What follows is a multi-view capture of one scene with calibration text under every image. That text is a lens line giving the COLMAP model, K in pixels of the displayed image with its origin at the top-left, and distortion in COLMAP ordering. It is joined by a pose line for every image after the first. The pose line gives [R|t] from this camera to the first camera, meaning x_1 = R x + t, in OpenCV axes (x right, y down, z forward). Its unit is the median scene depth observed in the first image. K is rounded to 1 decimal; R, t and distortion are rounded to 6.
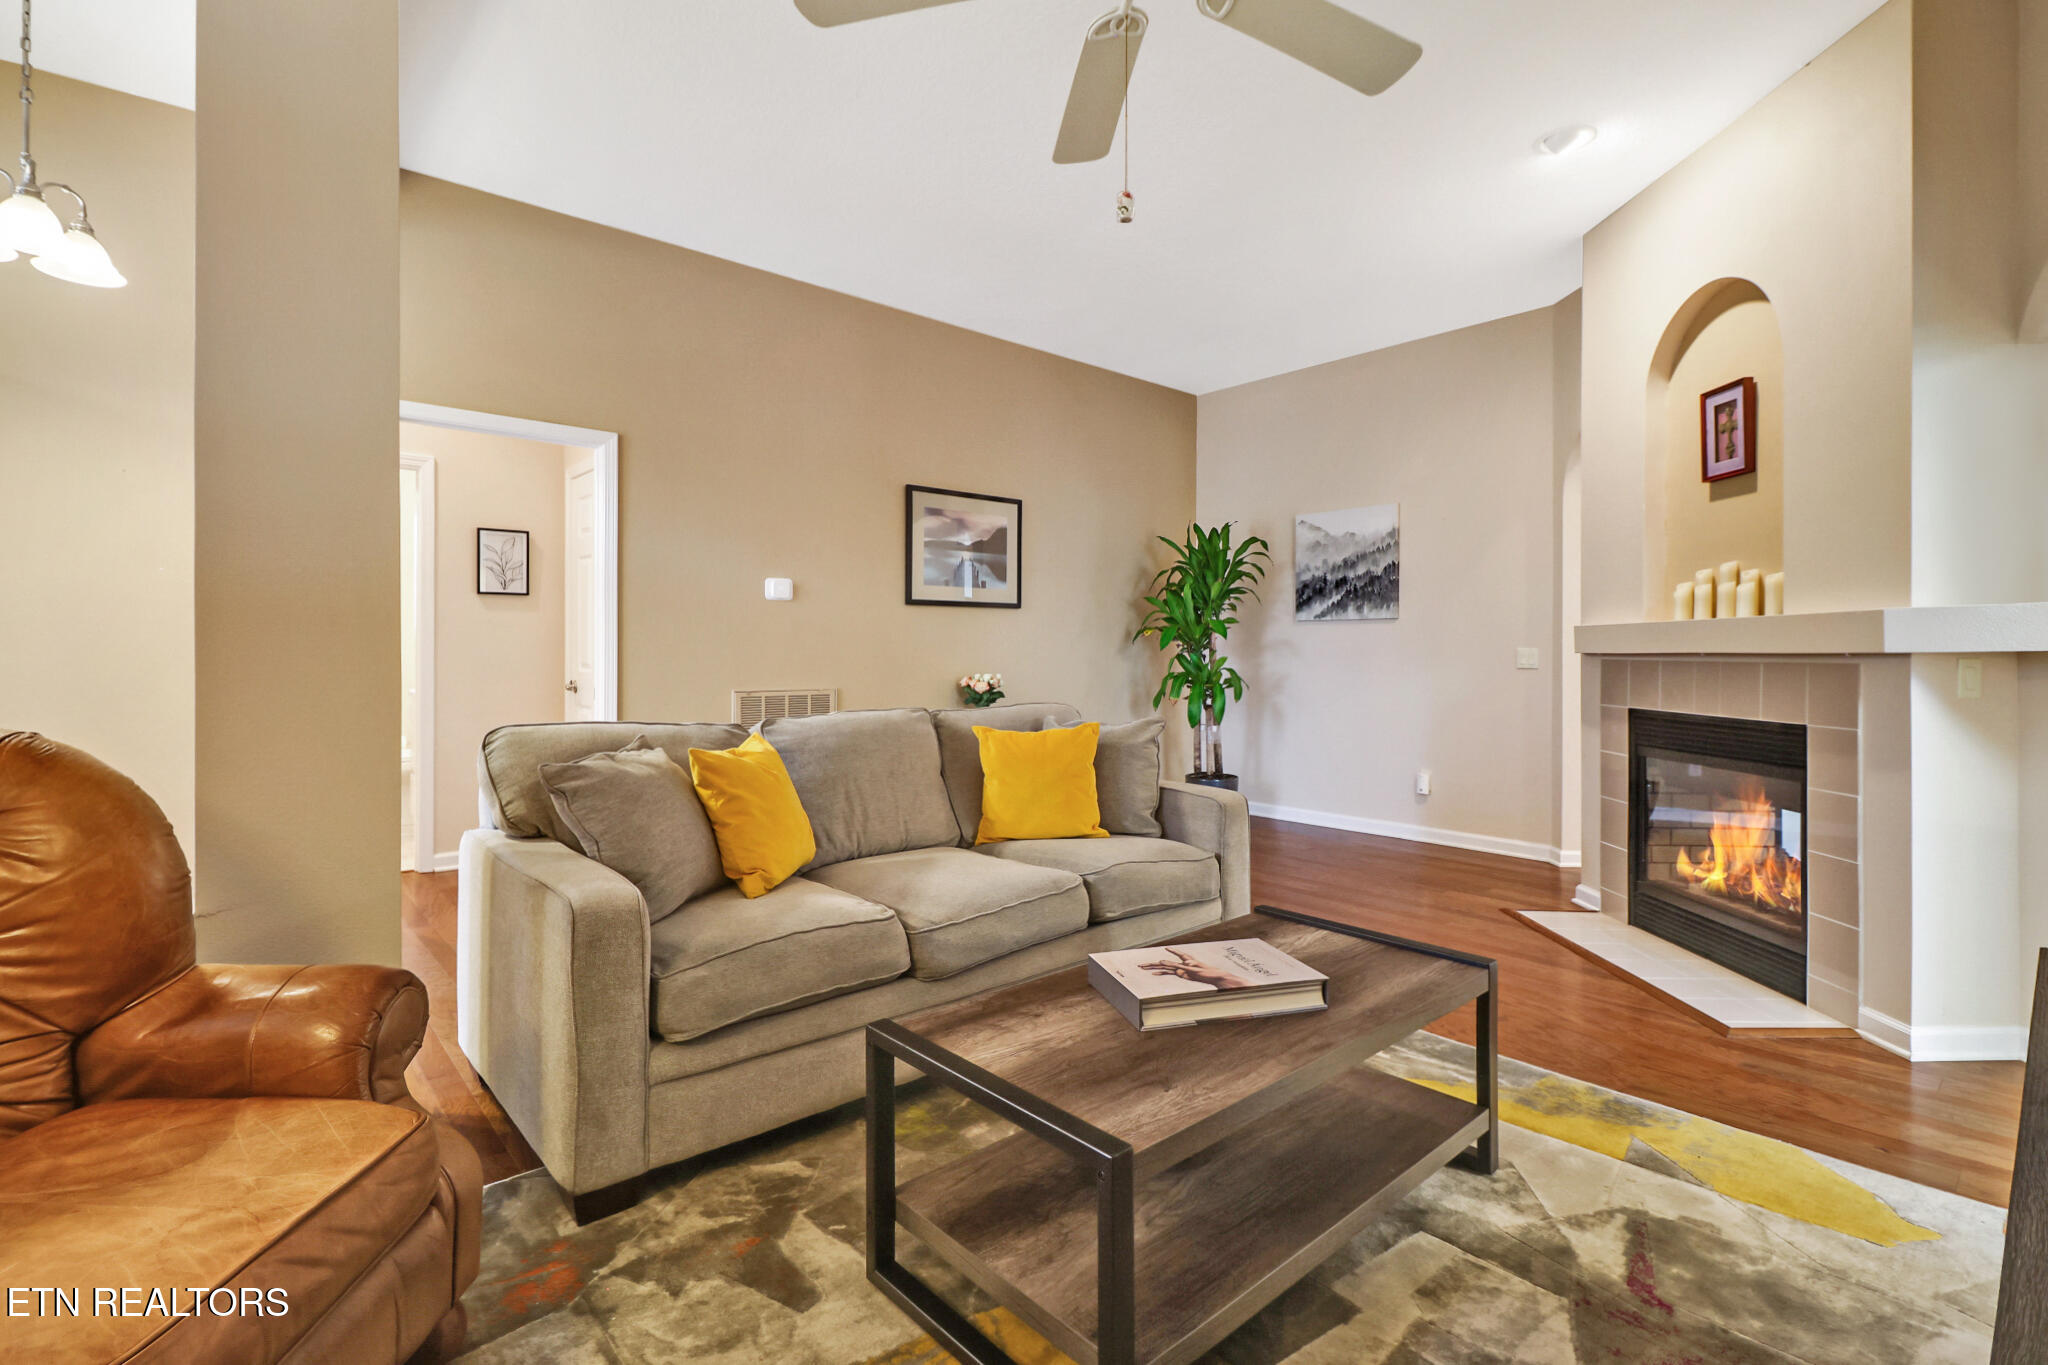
lens RADIAL K [[960.6, 0, 1028.3], [0, 960.6, 650.2], [0, 0, 1]] dist [0.001250, -0.011051]
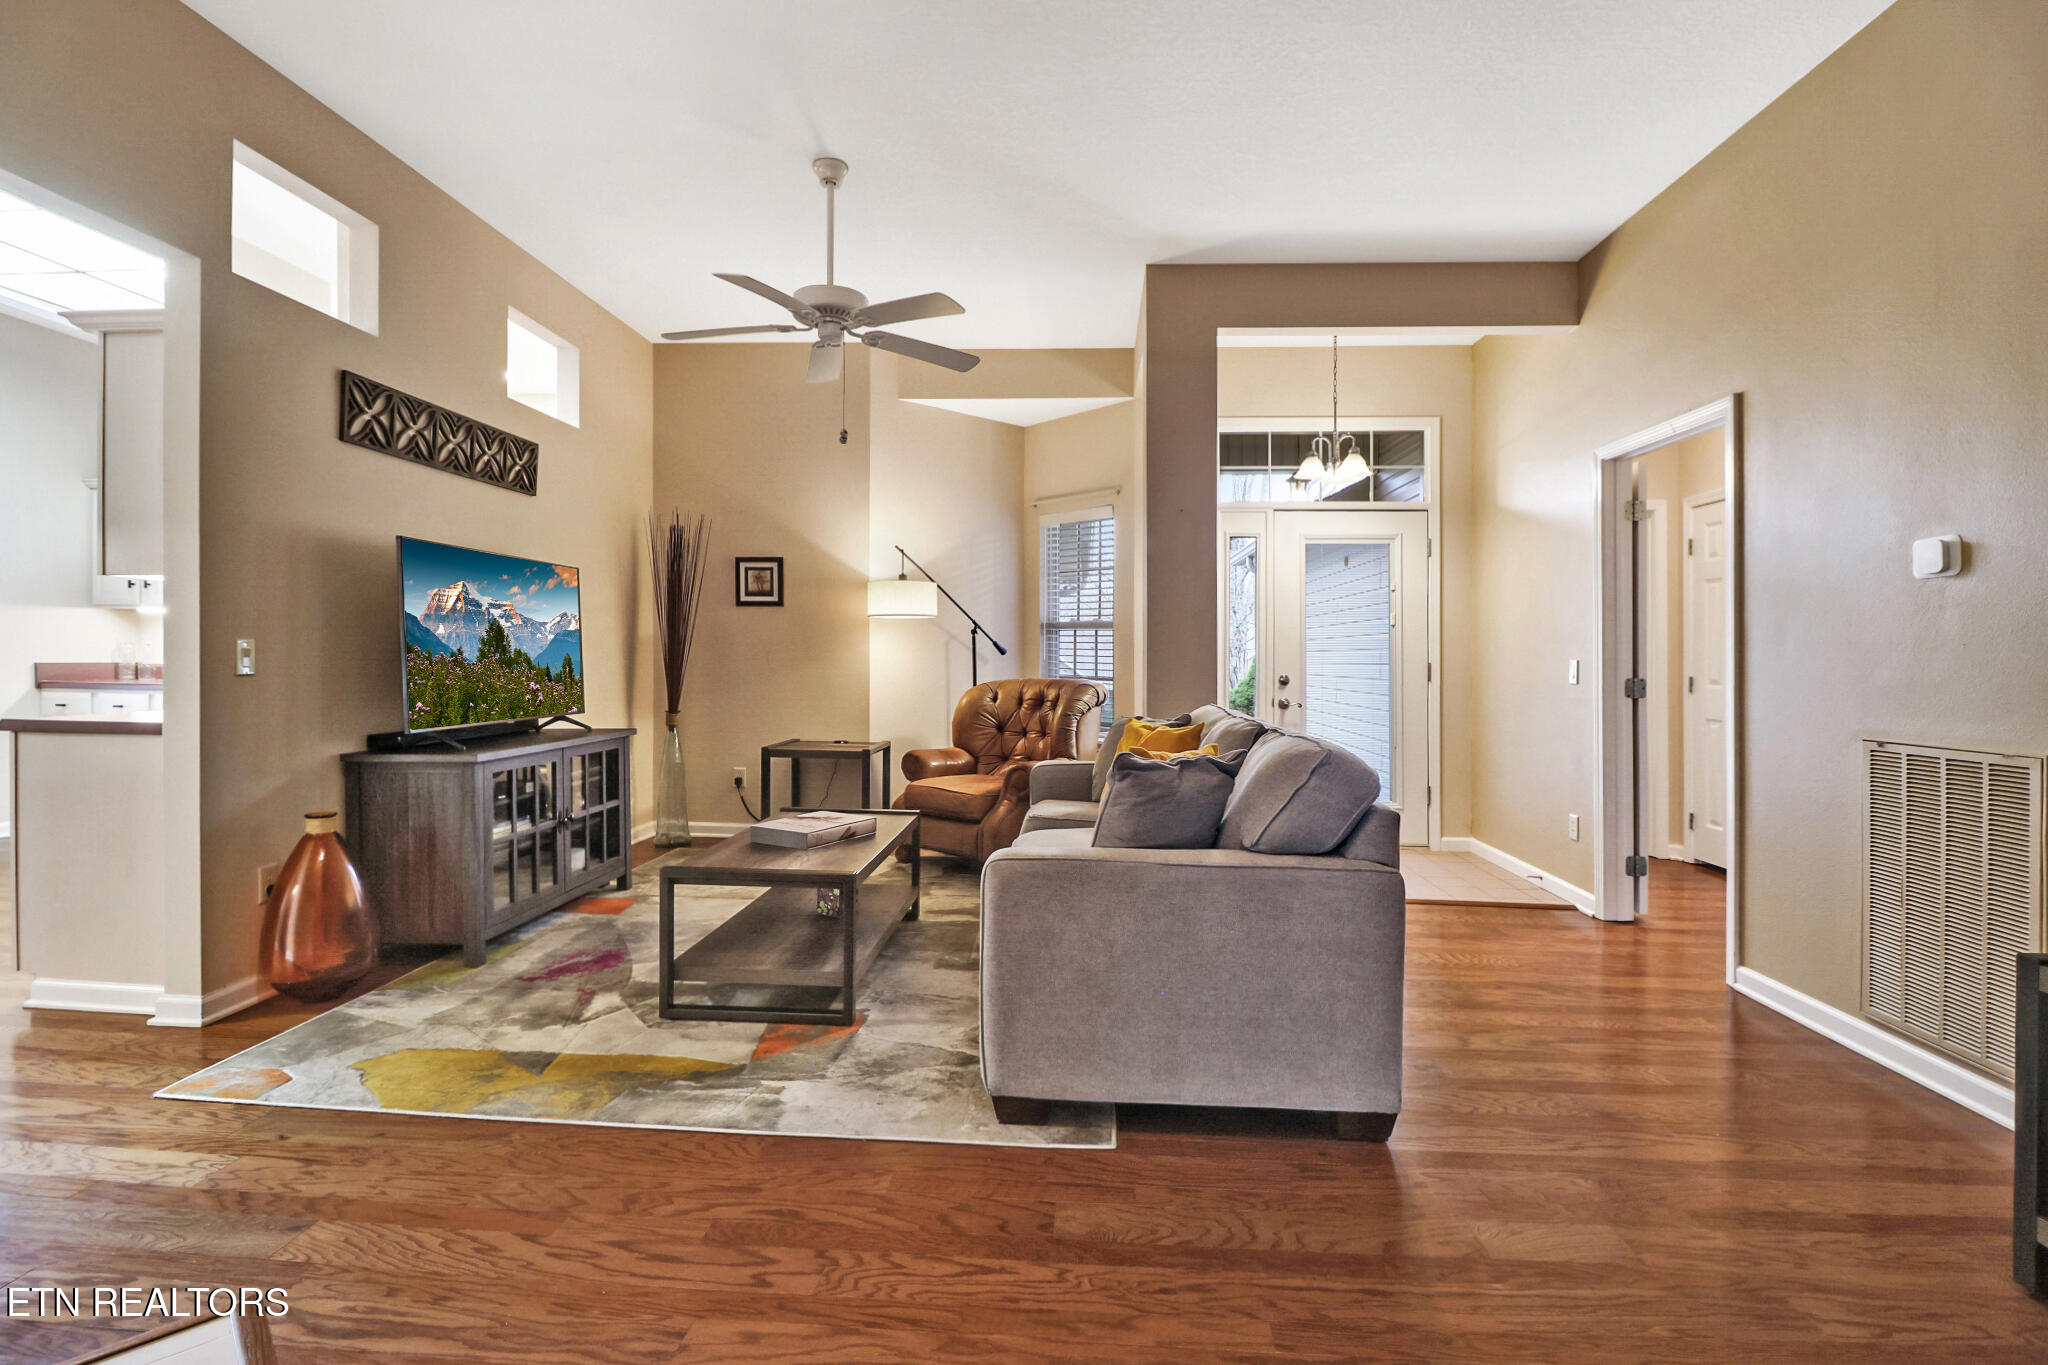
lens RADIAL K [[960.6, 0, 1028.3], [0, 960.6, 650.2], [0, 0, 1]] dist [0.001250, -0.011051]
pose [[-0.716386, -0.015443, -0.697533, 0.918181], [-0.012696, 0.999878, -0.009098, -0.000425], [0.697589, 0.002338, -0.716495, 2.009347]]
